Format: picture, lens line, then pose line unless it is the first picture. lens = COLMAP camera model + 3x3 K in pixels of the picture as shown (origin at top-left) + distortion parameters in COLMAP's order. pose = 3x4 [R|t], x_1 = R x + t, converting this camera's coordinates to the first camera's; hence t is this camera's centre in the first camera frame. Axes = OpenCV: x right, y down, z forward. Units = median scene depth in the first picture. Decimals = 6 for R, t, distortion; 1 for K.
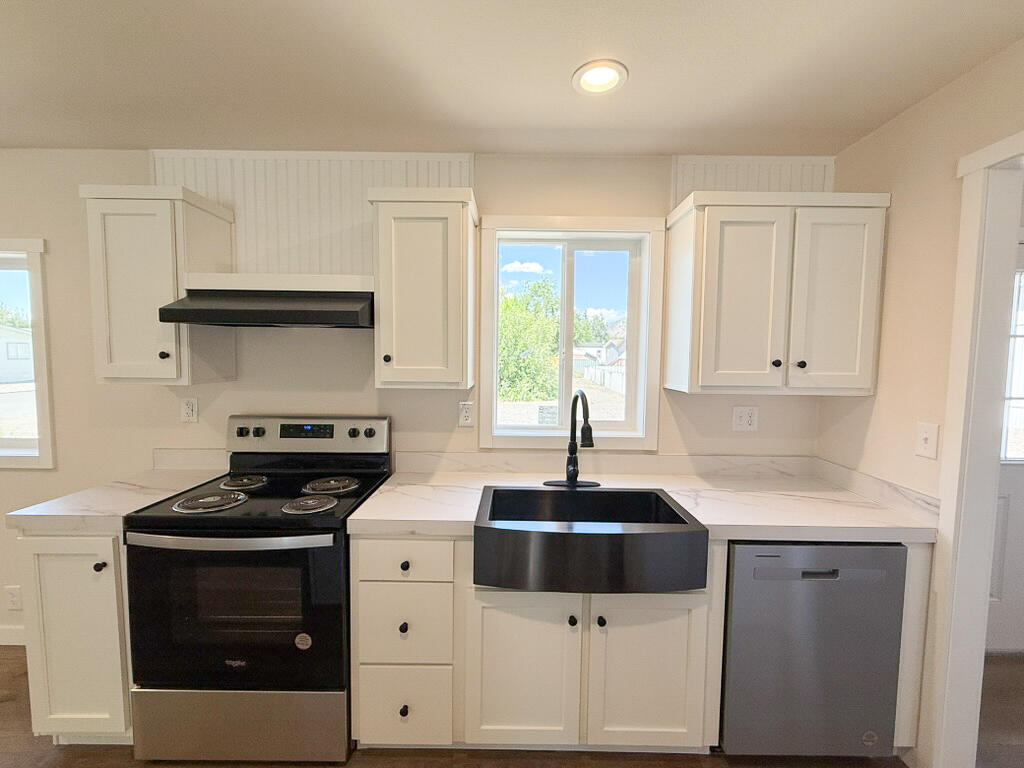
lens RADIAL K [[431.8, 0, 512.7], [0, 431.8, 384.2], [0, 0, 1]] dist [-0.000074, -0.000003]
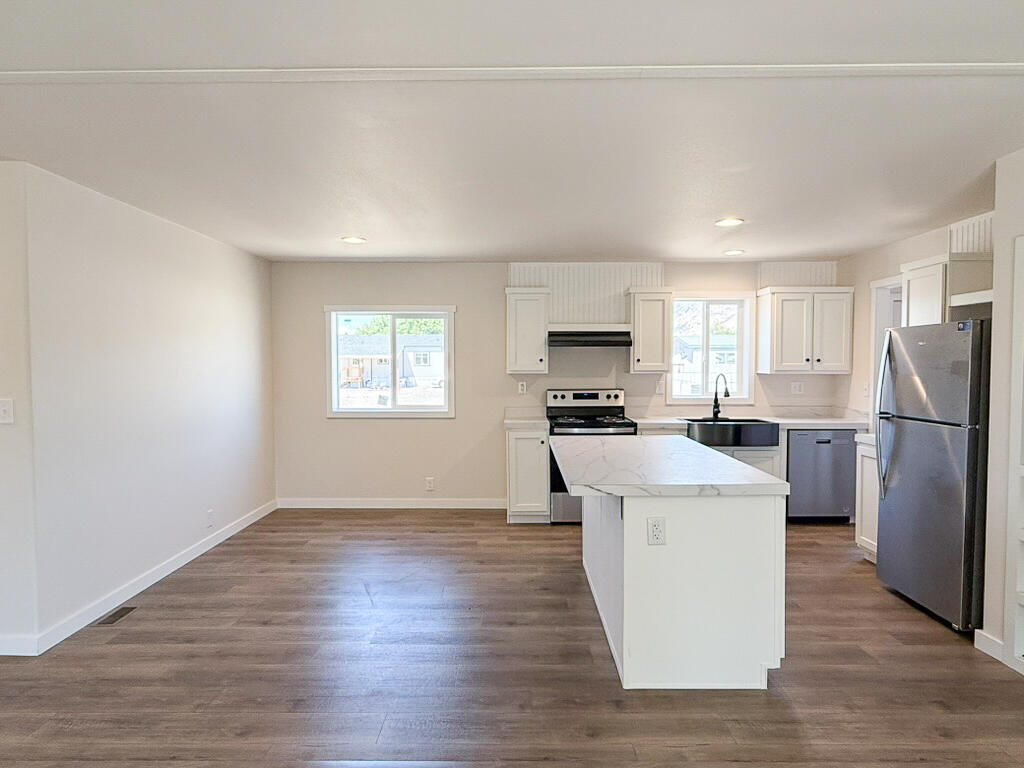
lens RADIAL K [[606.7, 0, 507.7], [0, 606.7, 384.4], [0, 0, 1]] dist [-0.001816, -0.000087]
pose [[0.999864, -0.013678, -0.009183, -0.909552], [0.013414, 0.999510, -0.028287, 0.143076], [0.009565, 0.028160, 0.999558, -2.123713]]
